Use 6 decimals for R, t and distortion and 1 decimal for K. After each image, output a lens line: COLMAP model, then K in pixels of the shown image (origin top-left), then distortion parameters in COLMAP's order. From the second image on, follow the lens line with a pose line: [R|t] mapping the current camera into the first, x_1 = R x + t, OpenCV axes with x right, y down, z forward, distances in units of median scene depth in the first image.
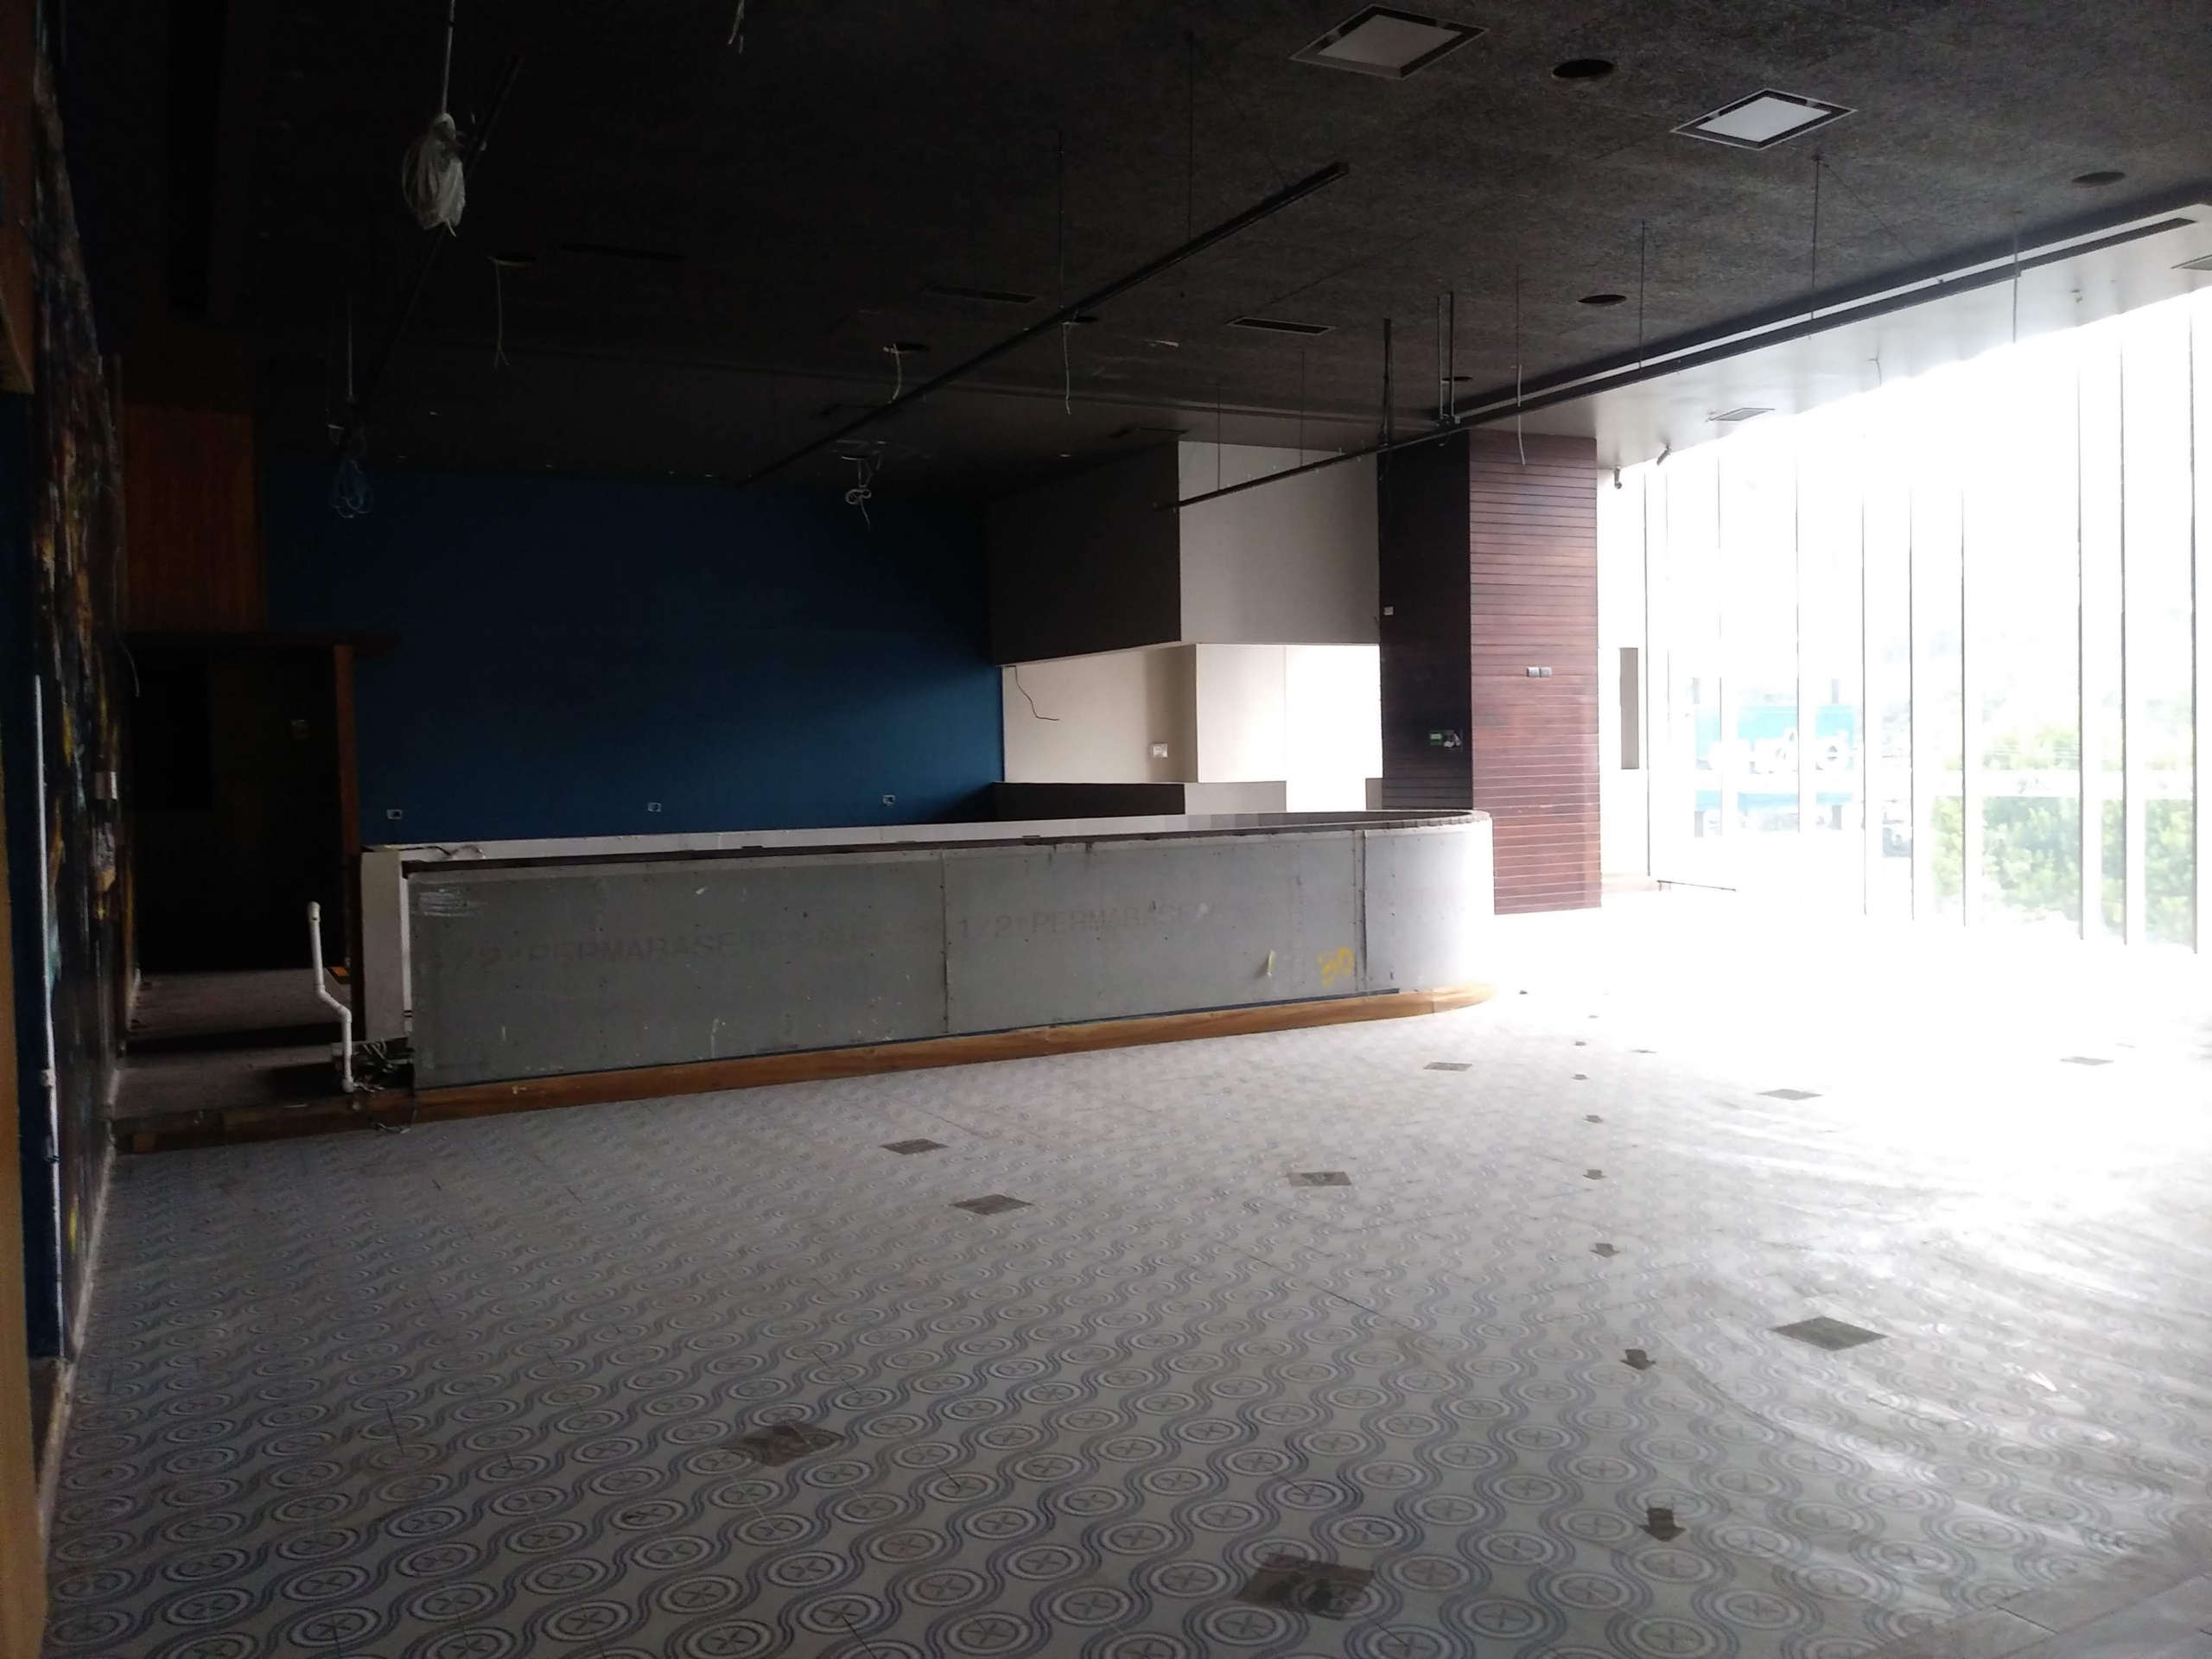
lens RADIAL K [[1826.6, 0, 1114.5], [0, 1826.6, 823.8], [0, 0, 1]] dist [0.007002, -0.007721]
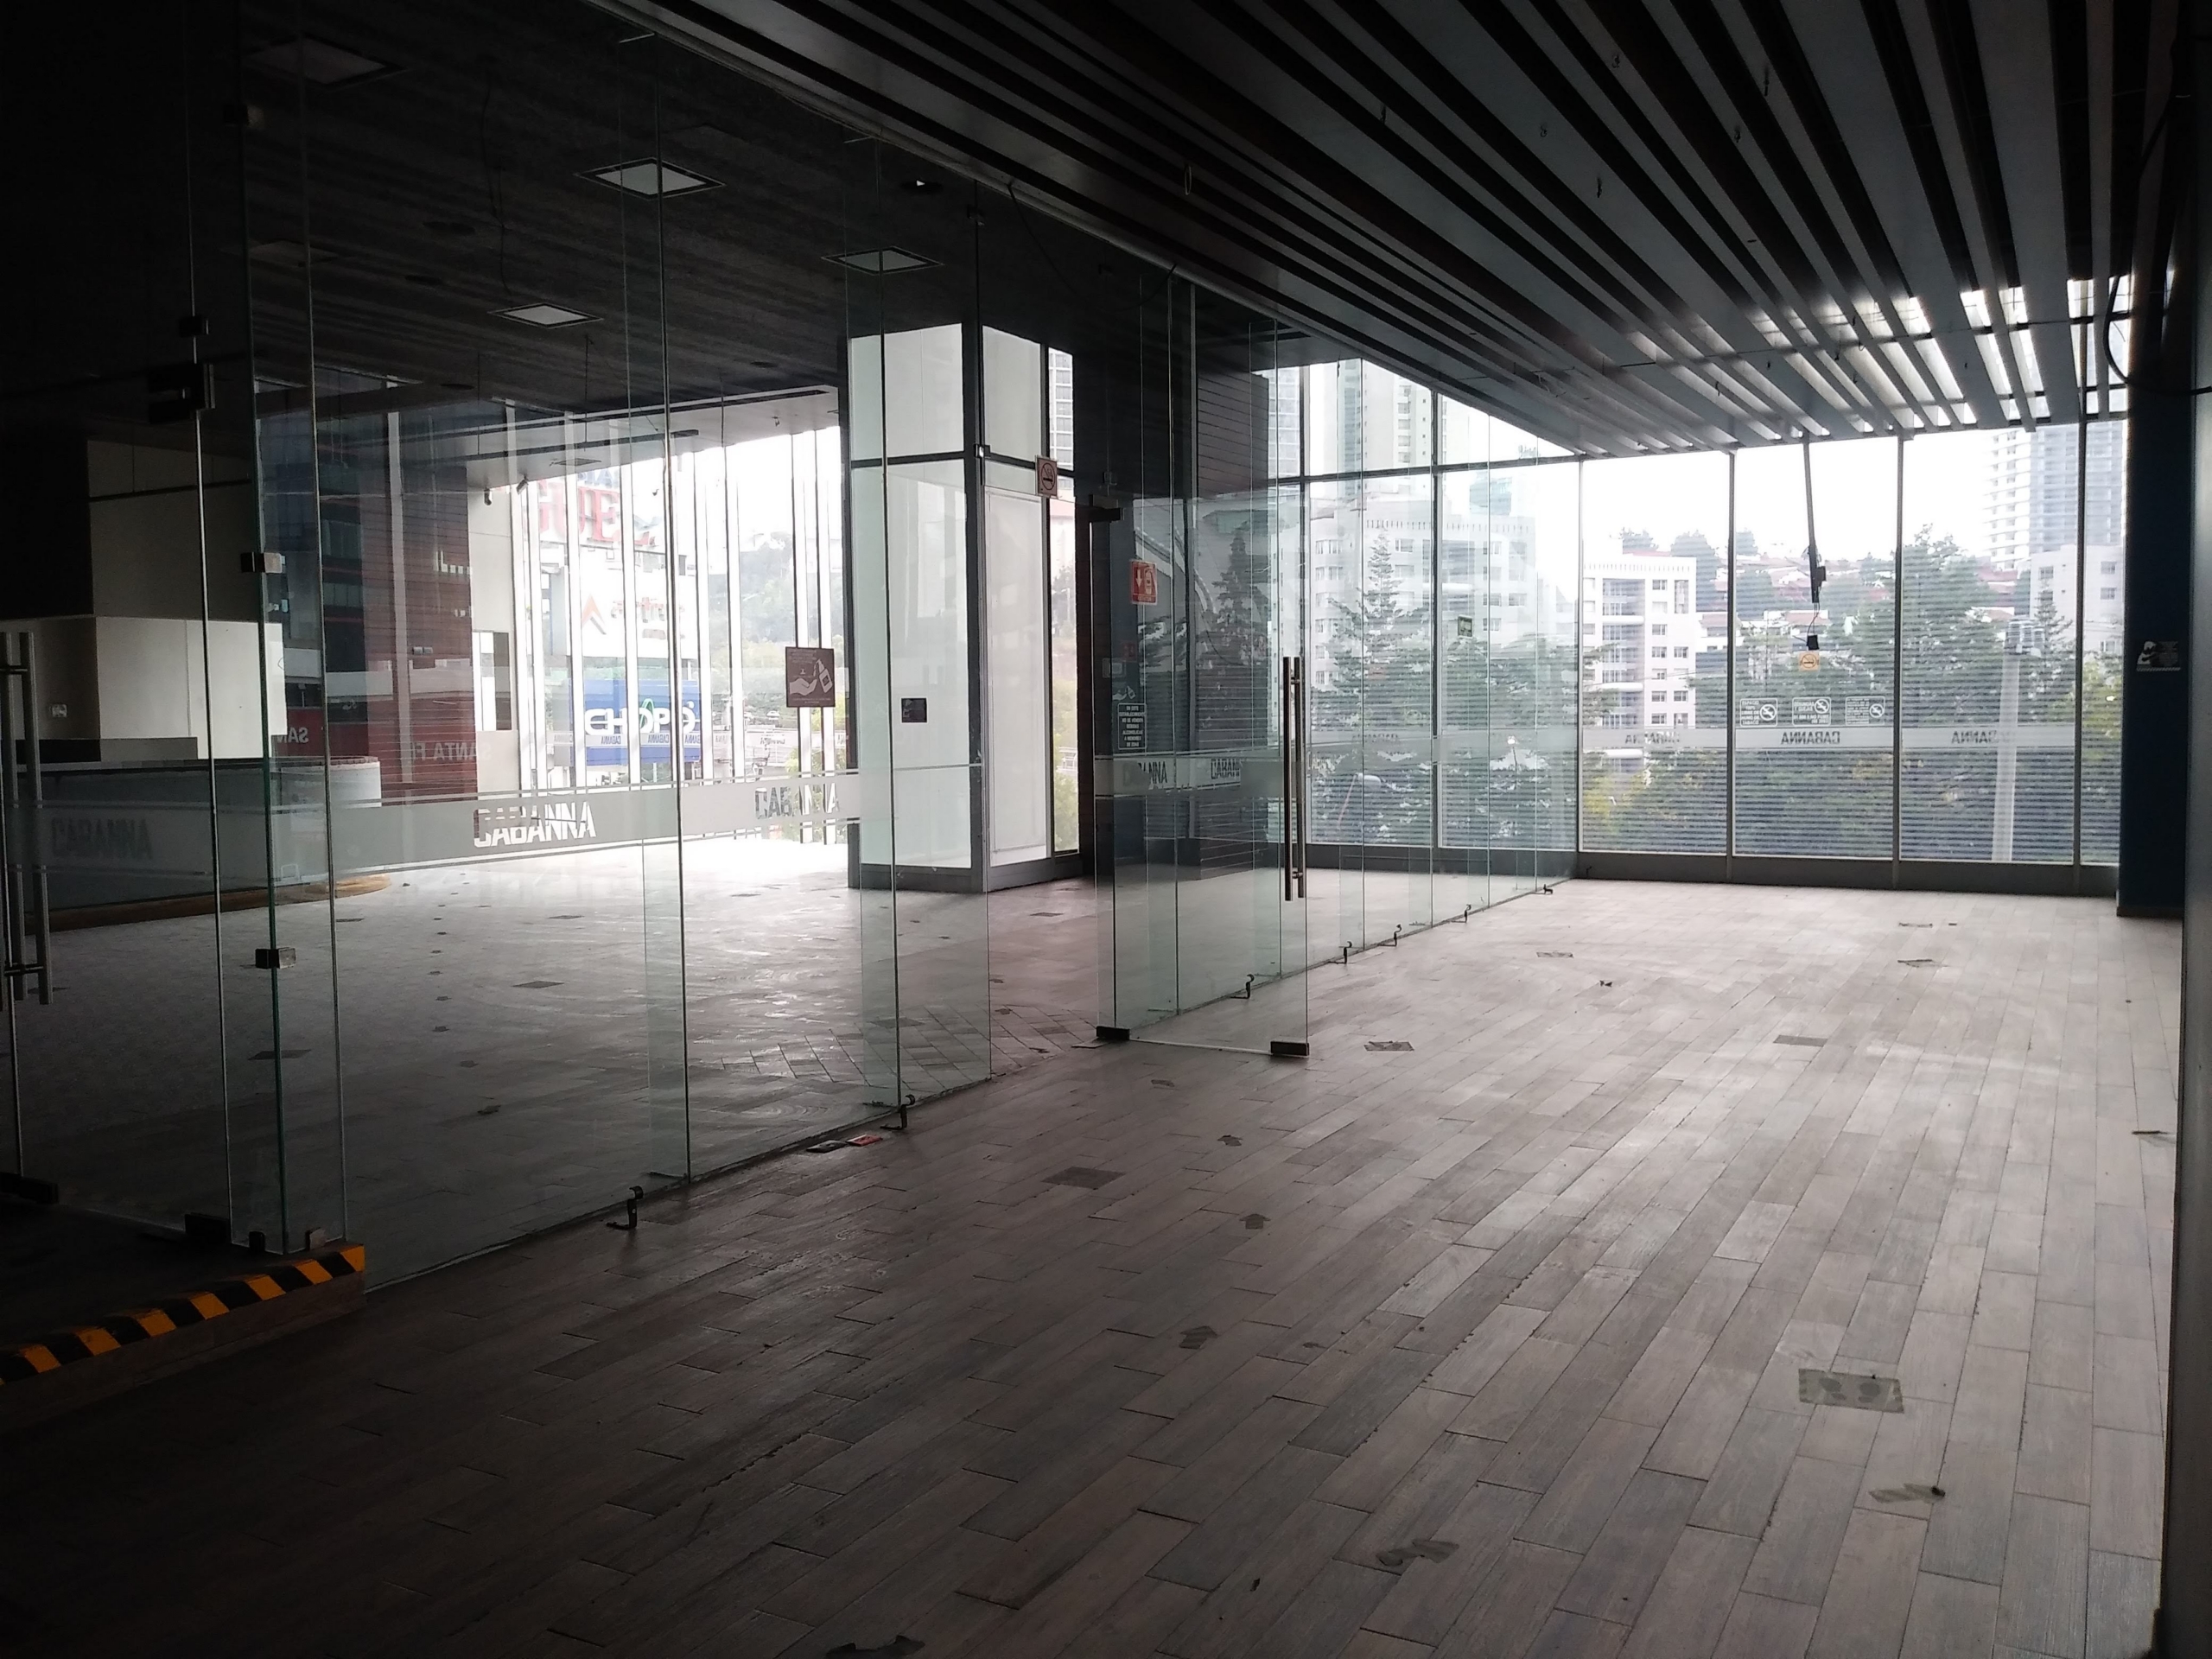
lens RADIAL K [[1826.6, 0, 1143.1], [0, 1826.6, 818.9], [0, 0, 1]] dist [0.007002, -0.007721]
pose [[0.831481, -0.020844, 0.555162, -0.058262], [0.012869, 0.999750, 0.018263, 0.016436], [-0.555404, -0.008041, 0.831542, -0.335202]]
